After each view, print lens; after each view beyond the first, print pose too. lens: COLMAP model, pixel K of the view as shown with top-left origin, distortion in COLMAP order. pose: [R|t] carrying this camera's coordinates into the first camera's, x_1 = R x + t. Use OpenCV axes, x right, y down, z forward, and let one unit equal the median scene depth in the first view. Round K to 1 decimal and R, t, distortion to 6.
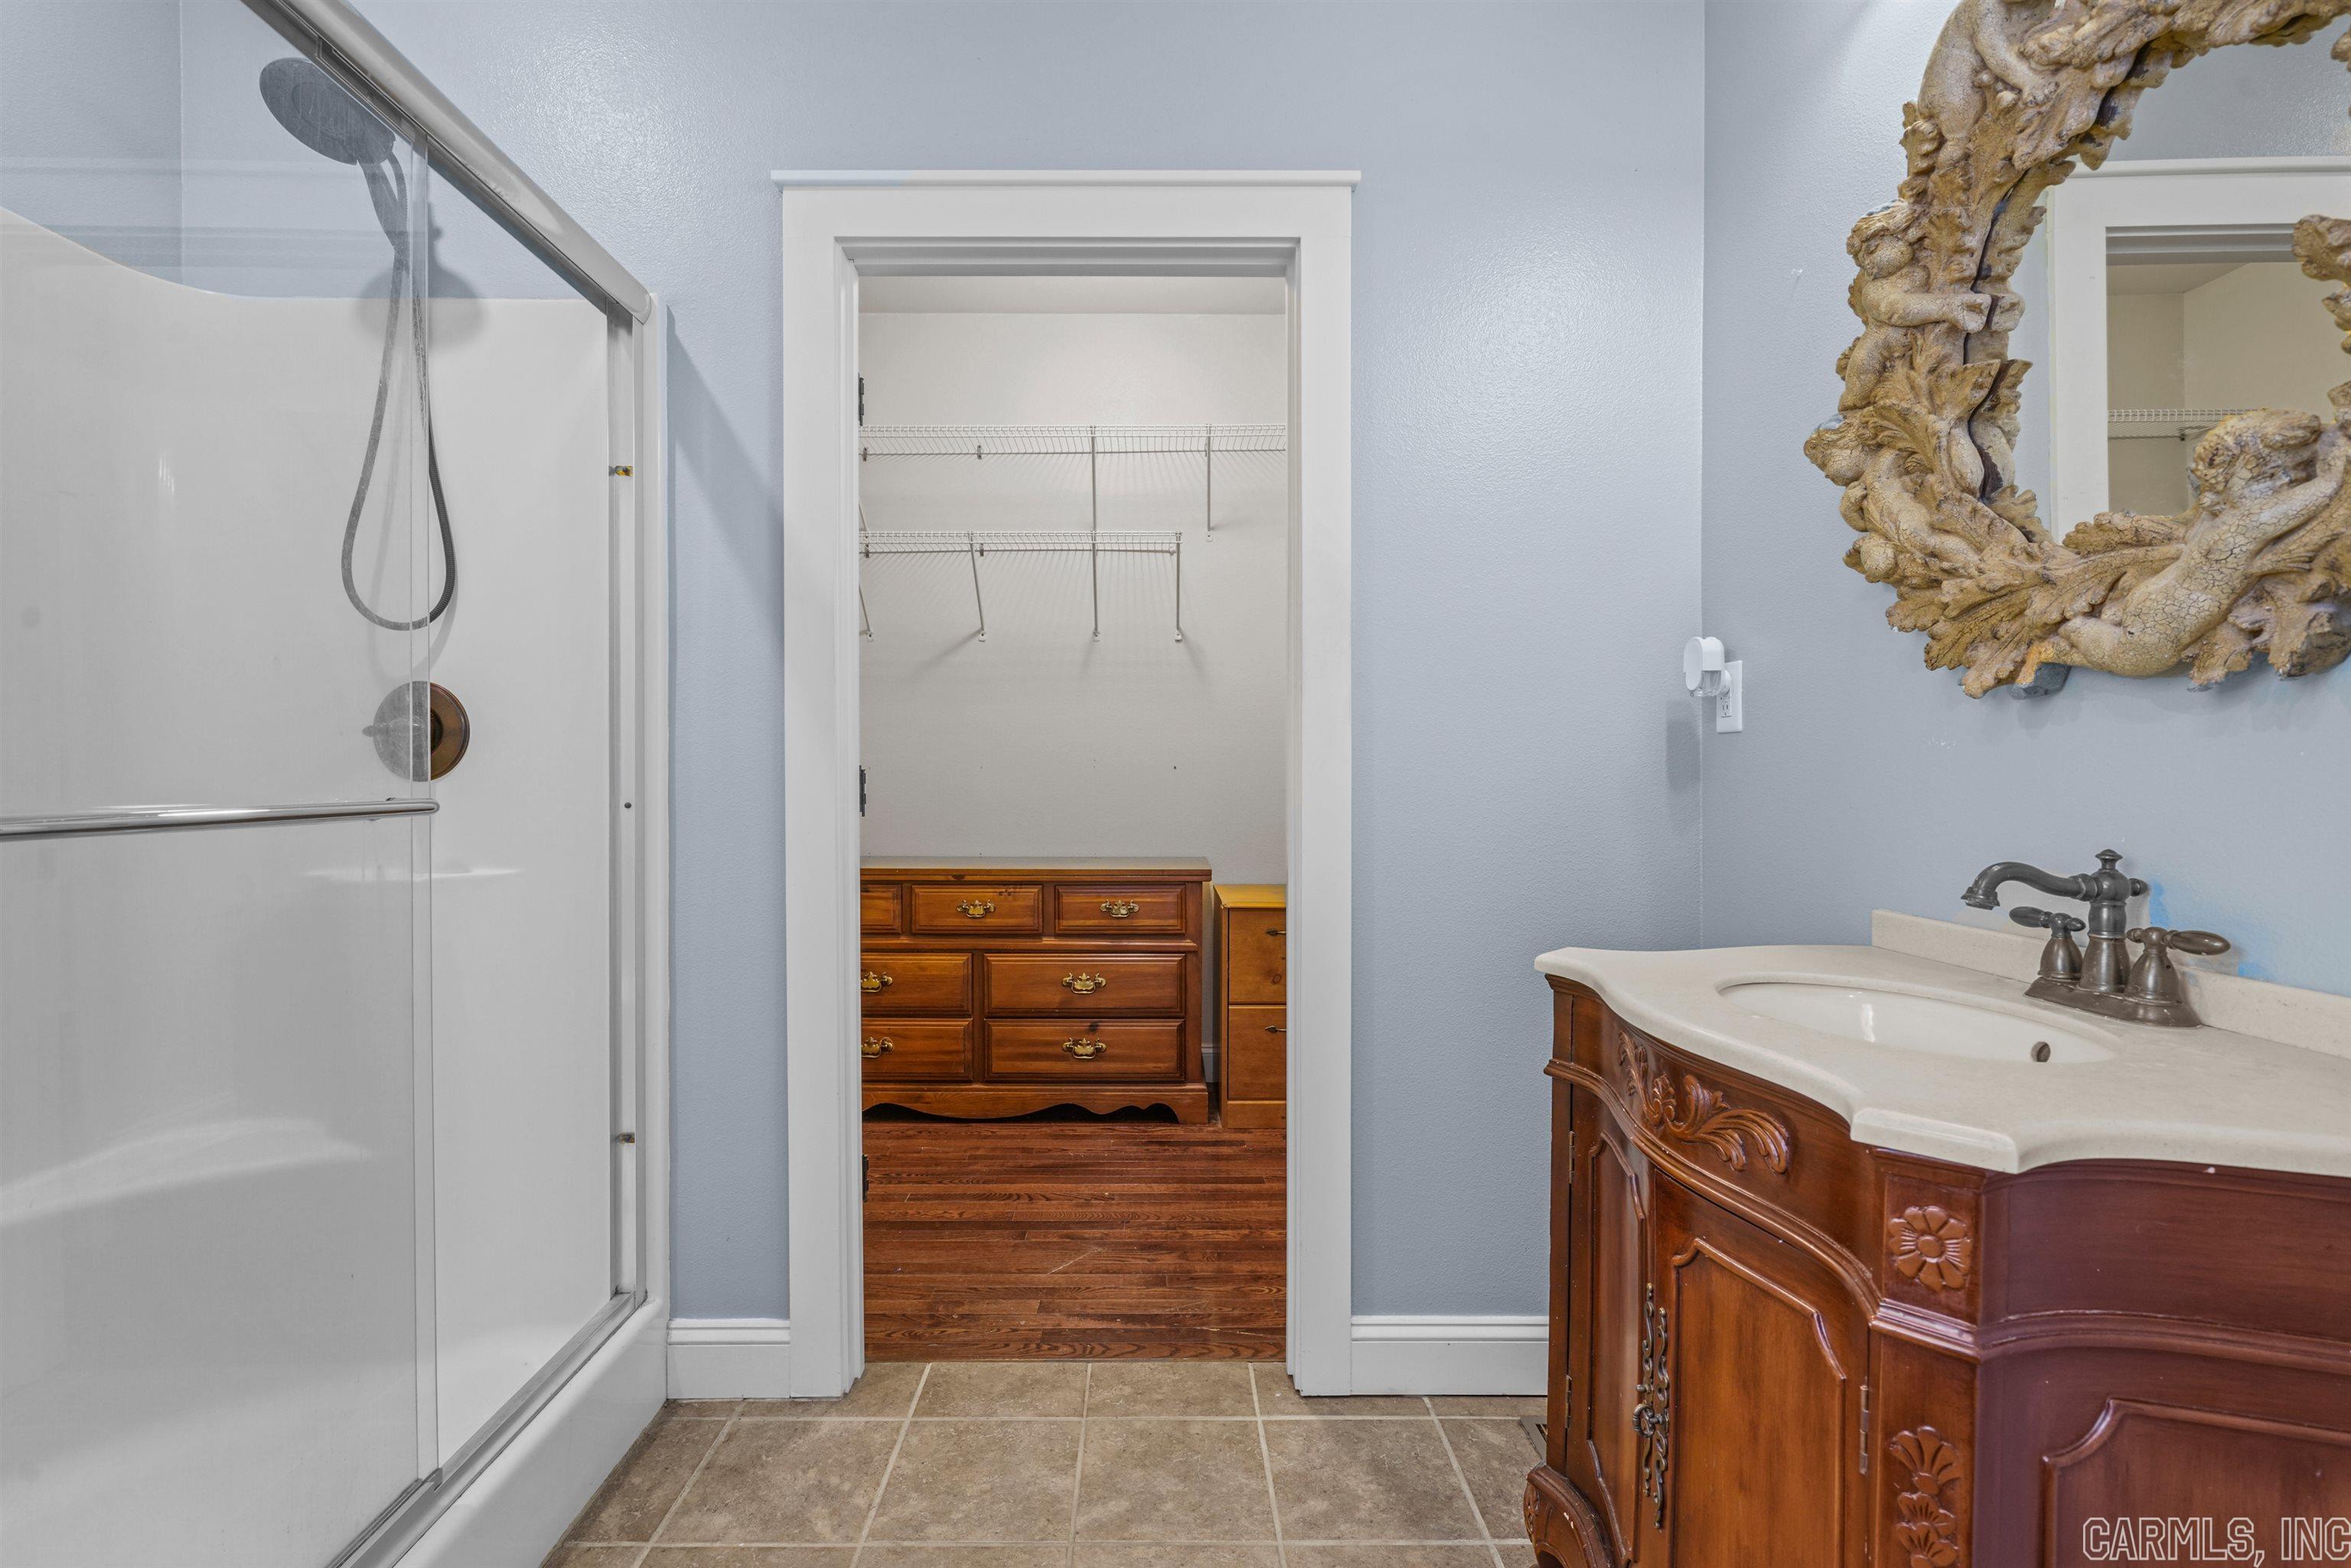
lens RADIAL K [[1079.7, 0, 1150.0], [0, 1079.7, 780.5], [0, 0, 1]] dist [-0.000619, 0.000105]
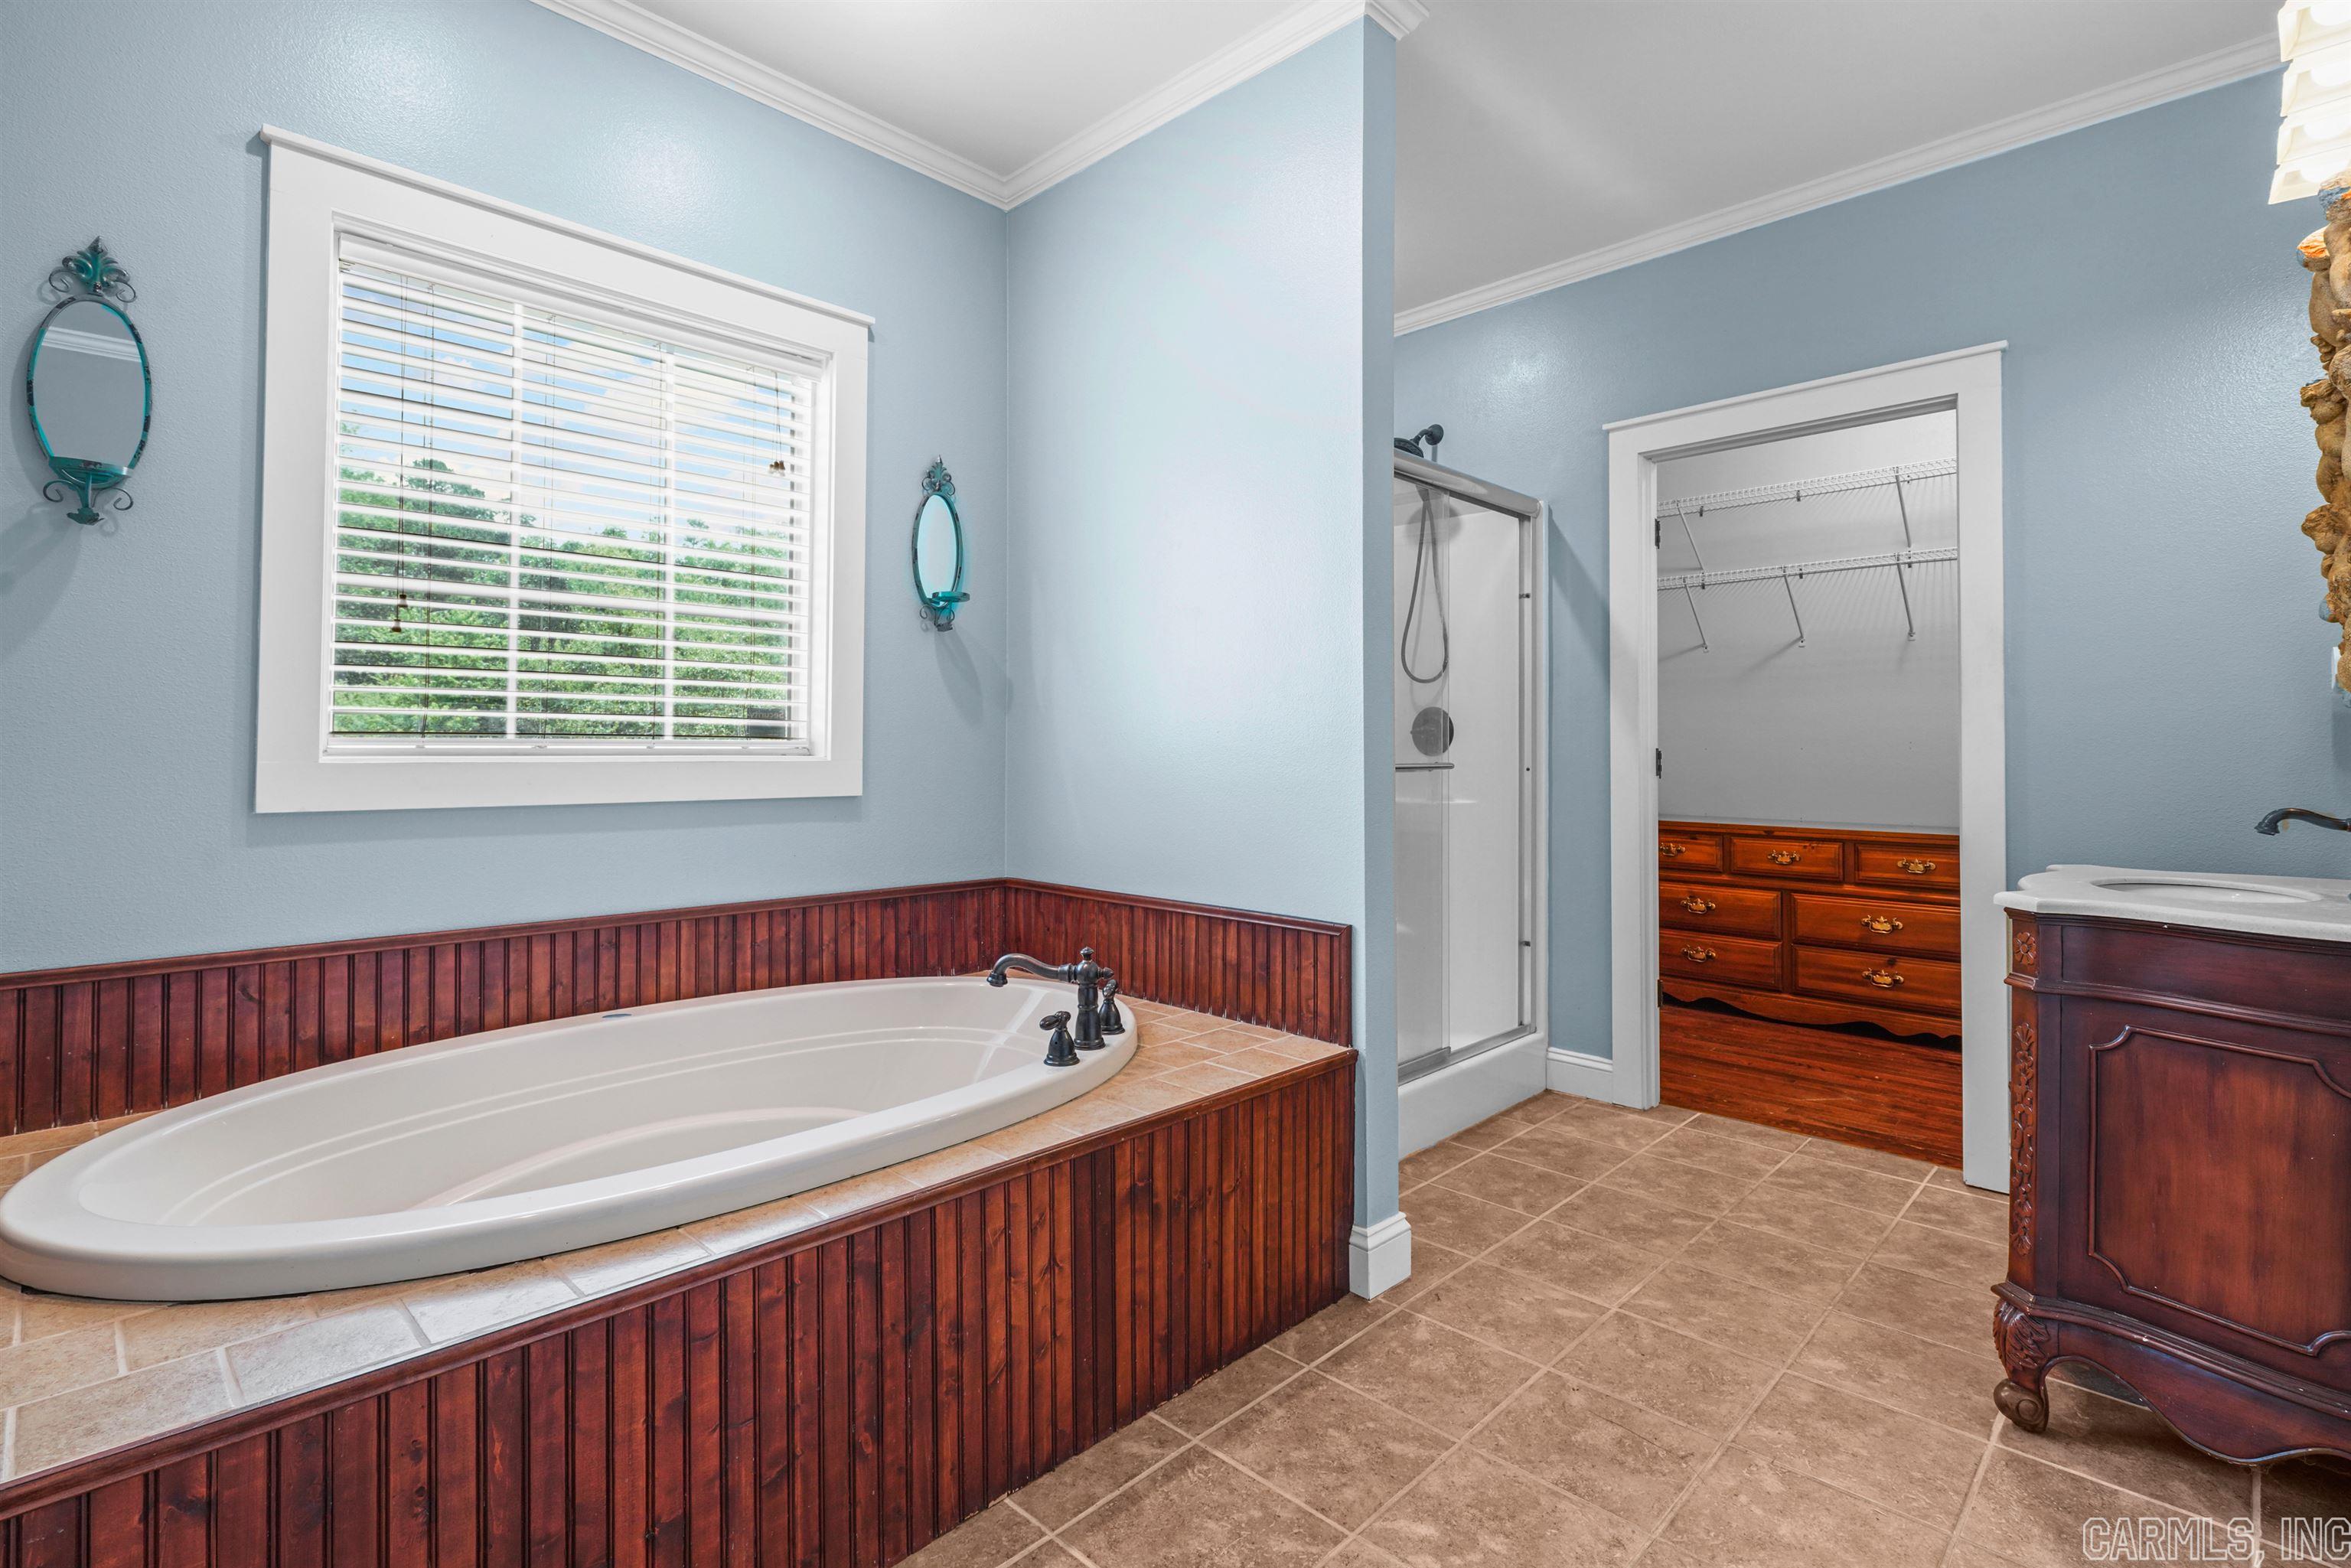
lens RADIAL K [[1089.3, 0, 1165.4], [0, 1089.3, 747.7], [0, 0, 1]] dist [0.001063, 0.000326]
pose [[0.712337, 0.000406, -0.701838, 0.389956], [-0.007844, 0.999942, -0.007382, 0.003607], [0.701794, 0.010764, 0.712299, -0.779010]]
